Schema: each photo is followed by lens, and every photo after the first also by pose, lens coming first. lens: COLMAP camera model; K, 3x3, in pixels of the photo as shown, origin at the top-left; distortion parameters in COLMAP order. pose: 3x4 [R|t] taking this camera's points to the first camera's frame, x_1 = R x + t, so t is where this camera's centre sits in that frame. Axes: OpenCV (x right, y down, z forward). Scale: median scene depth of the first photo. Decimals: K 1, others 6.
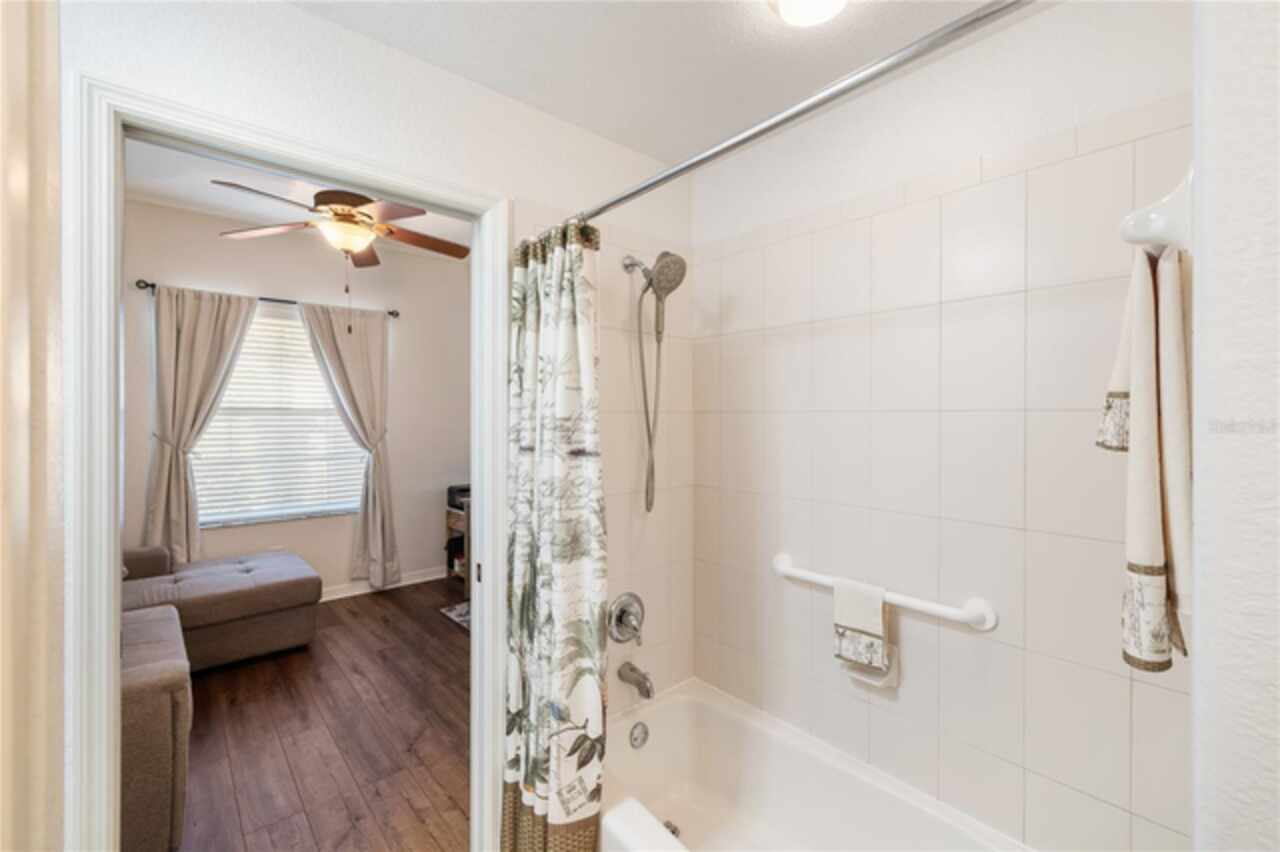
lens RADIAL K [[540.4, 0, 639.3], [0, 540.4, 414.9], [0, 0, 1]] dist [0.000133, 0.000401]
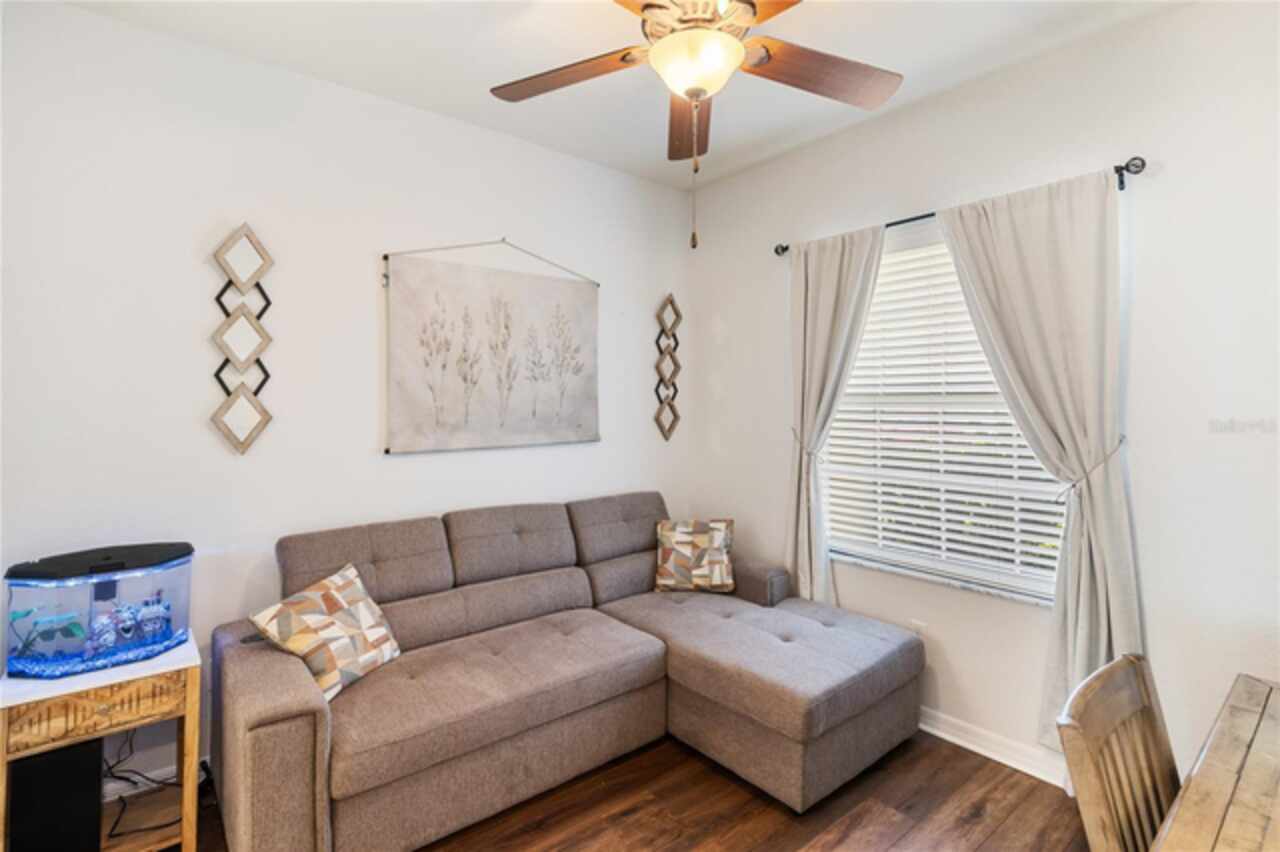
lens RADIAL K [[613.4, 0, 640.9], [0, 613.4, 414.4], [0, 0, 1]] dist [-0.000600, -0.000059]
pose [[-0.016846, 0.018594, -0.999685, 0.028960], [-0.005379, 0.999811, 0.018687, -0.005620], [0.999844, 0.005692, -0.016742, 0.751548]]
